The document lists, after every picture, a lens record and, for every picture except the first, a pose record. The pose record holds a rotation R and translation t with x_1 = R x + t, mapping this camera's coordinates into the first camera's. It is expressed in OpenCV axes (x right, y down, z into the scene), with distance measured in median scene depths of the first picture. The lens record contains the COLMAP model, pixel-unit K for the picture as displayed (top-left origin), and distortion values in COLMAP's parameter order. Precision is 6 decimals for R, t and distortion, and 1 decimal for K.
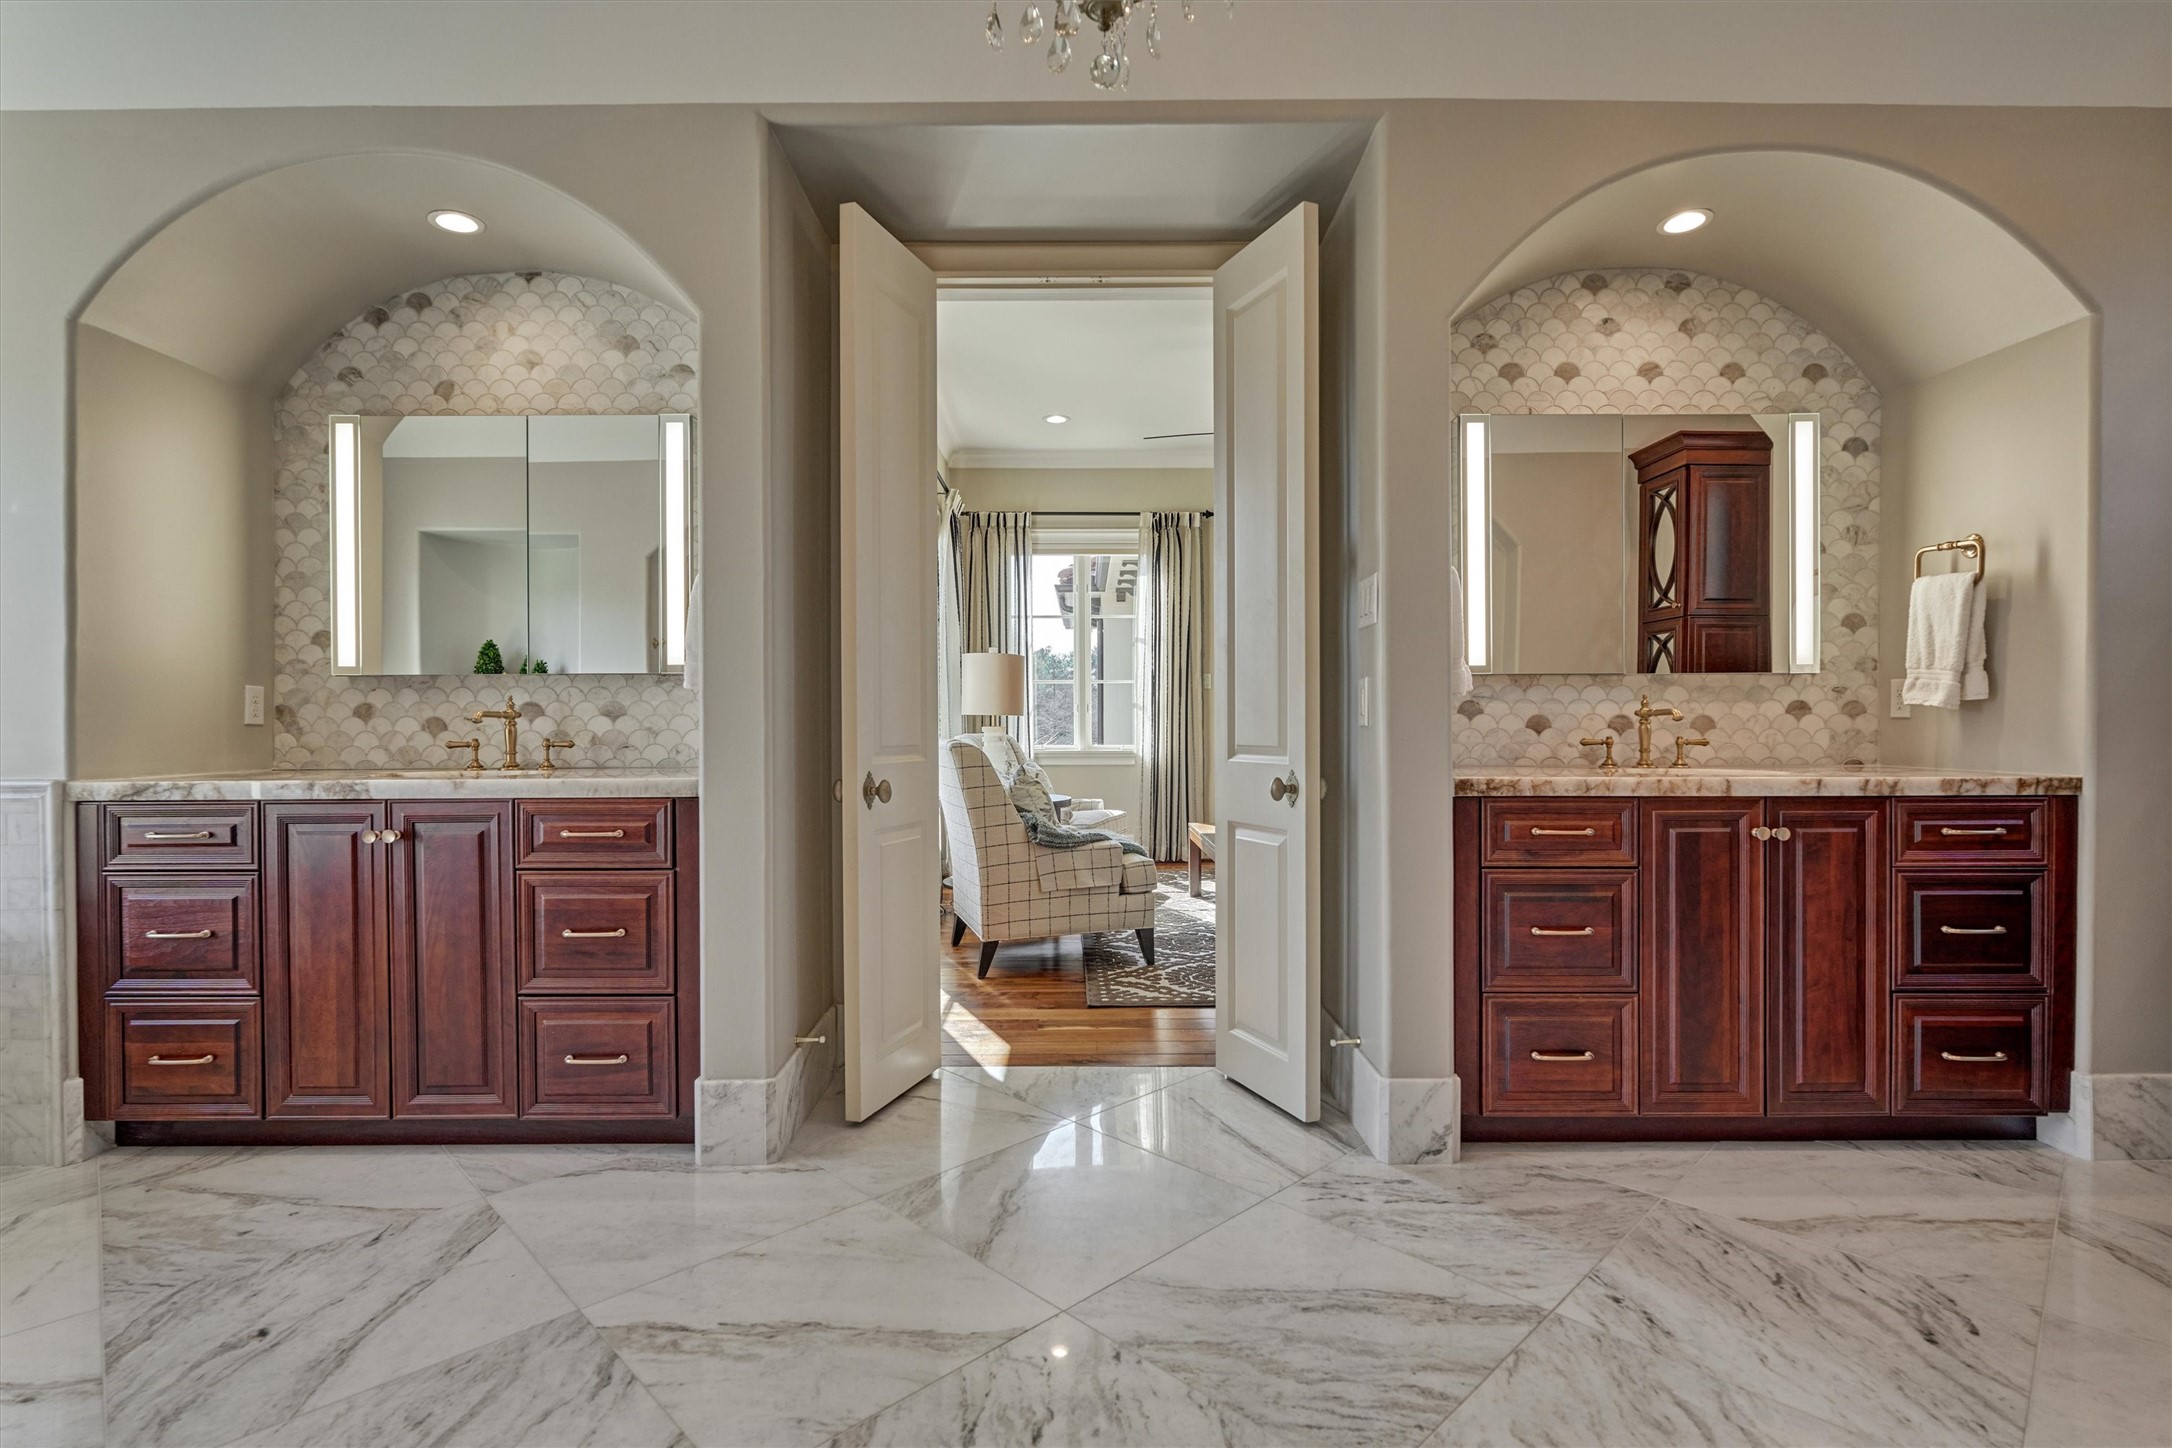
lens RADIAL K [[1059.9, 0, 1058.6], [0, 1059.9, 728.4], [0, 0, 1]] dist [-0.004137, 0.000807]
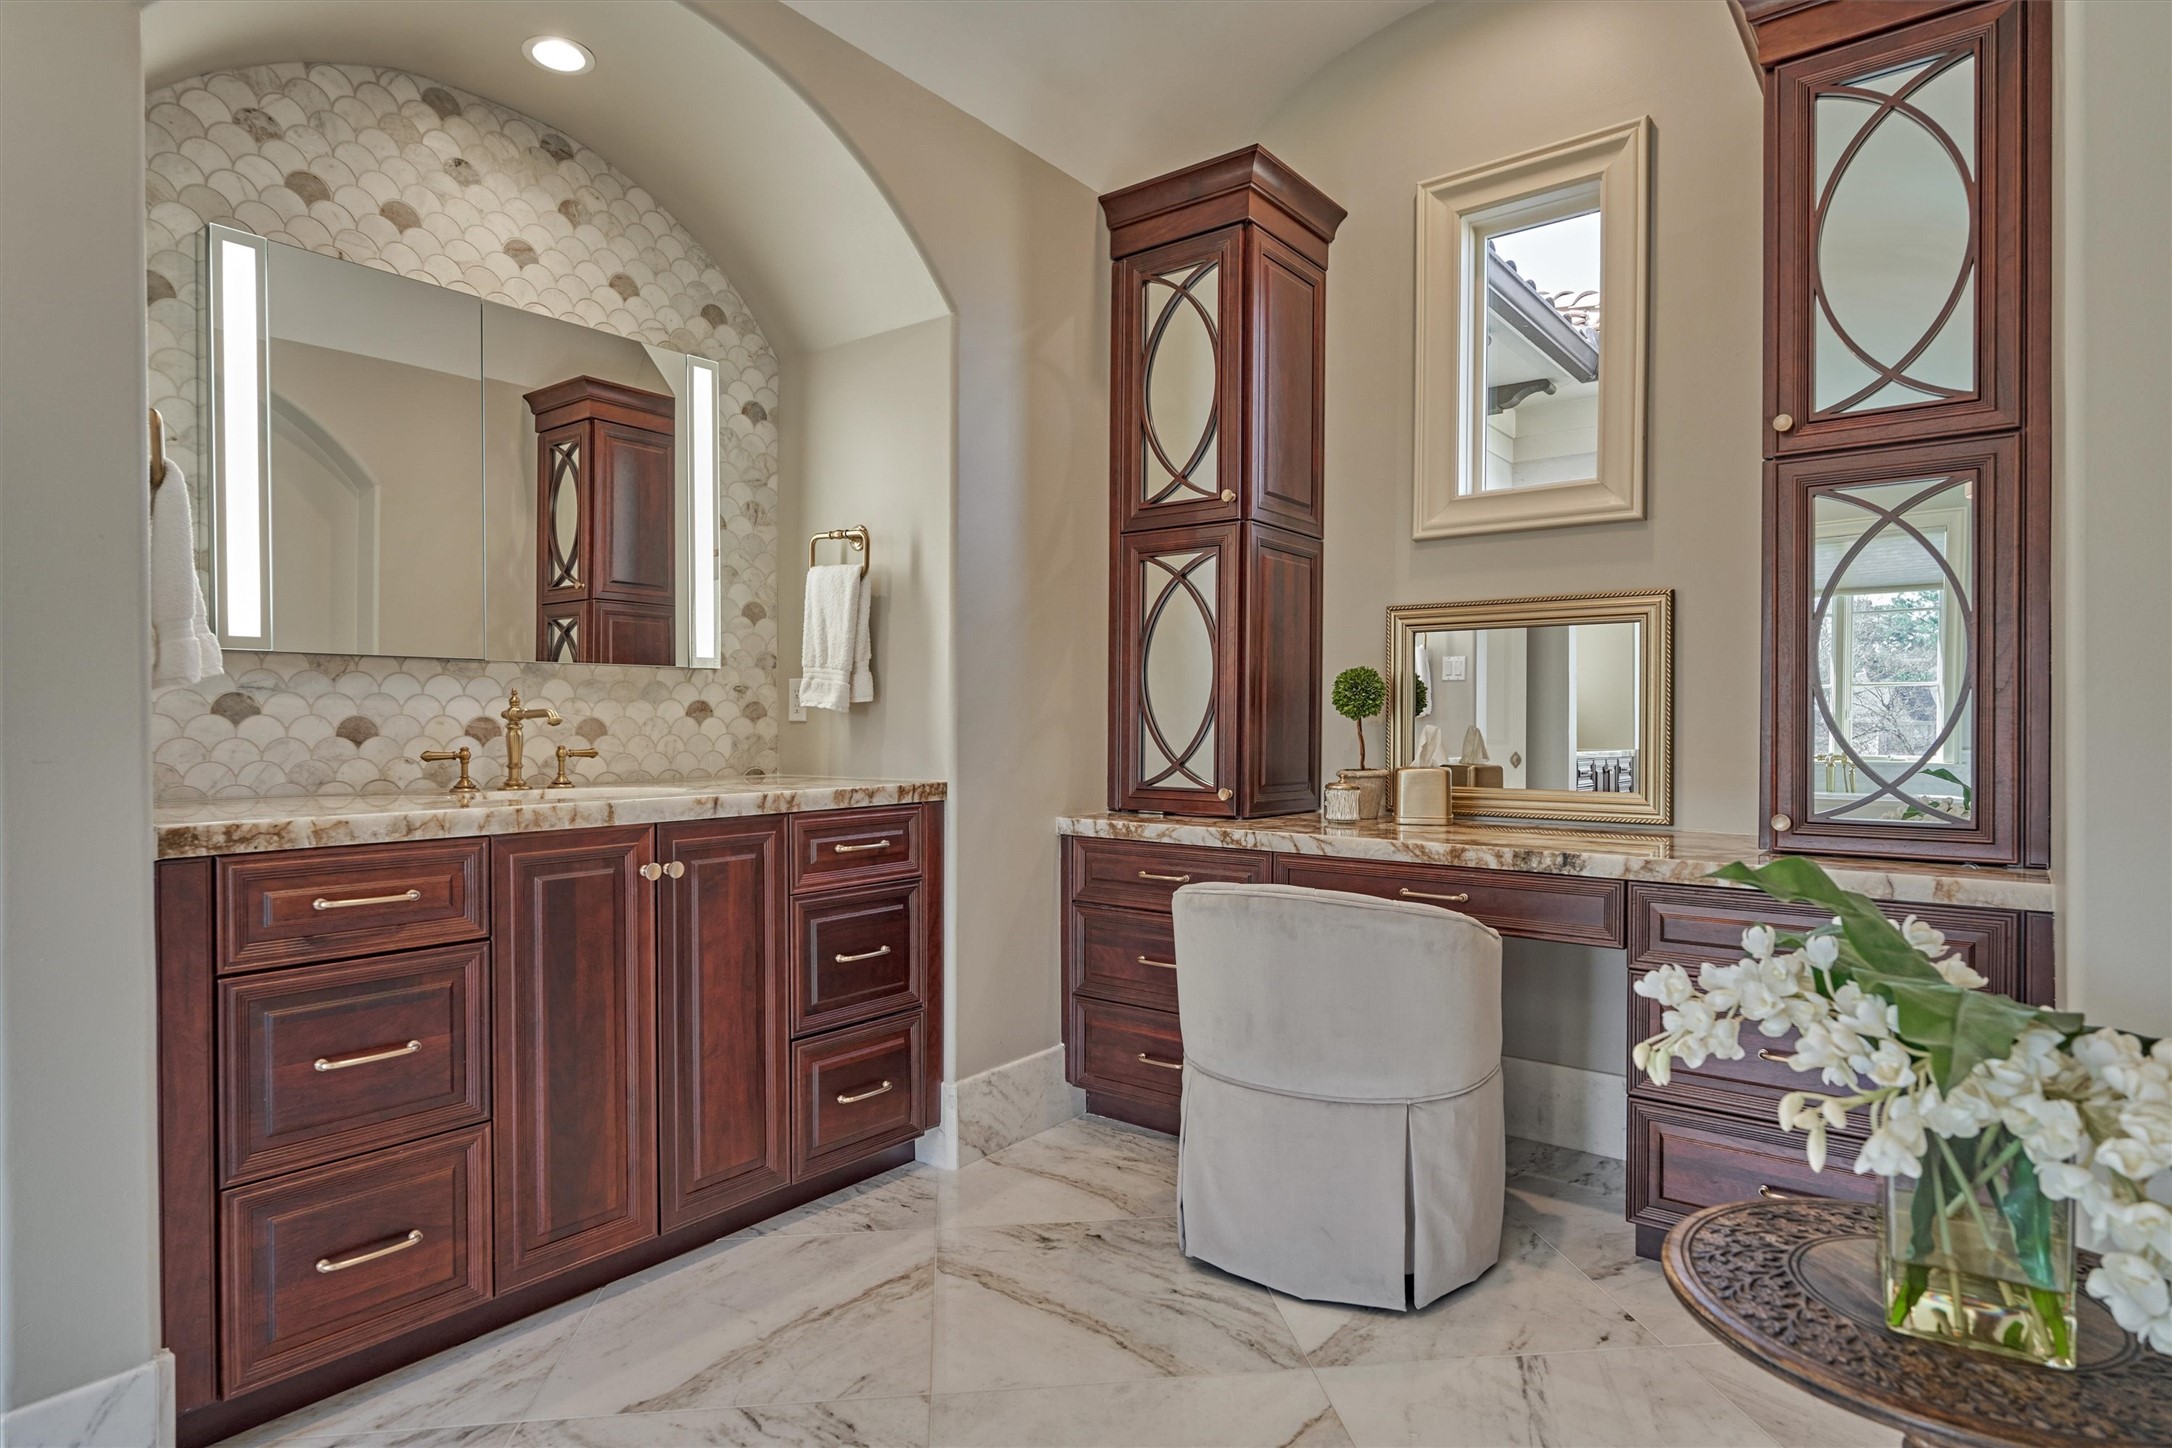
lens RADIAL K [[1059.9, 0, 1058.6], [0, 1059.9, 728.4], [0, 0, 1]] dist [-0.004137, 0.000807]
pose [[0.616572, -0.003842, 0.787289, 0.229659], [0.007116, 0.999974, -0.000692, -0.002043], [-0.787267, 0.006029, 0.616583, 0.277399]]
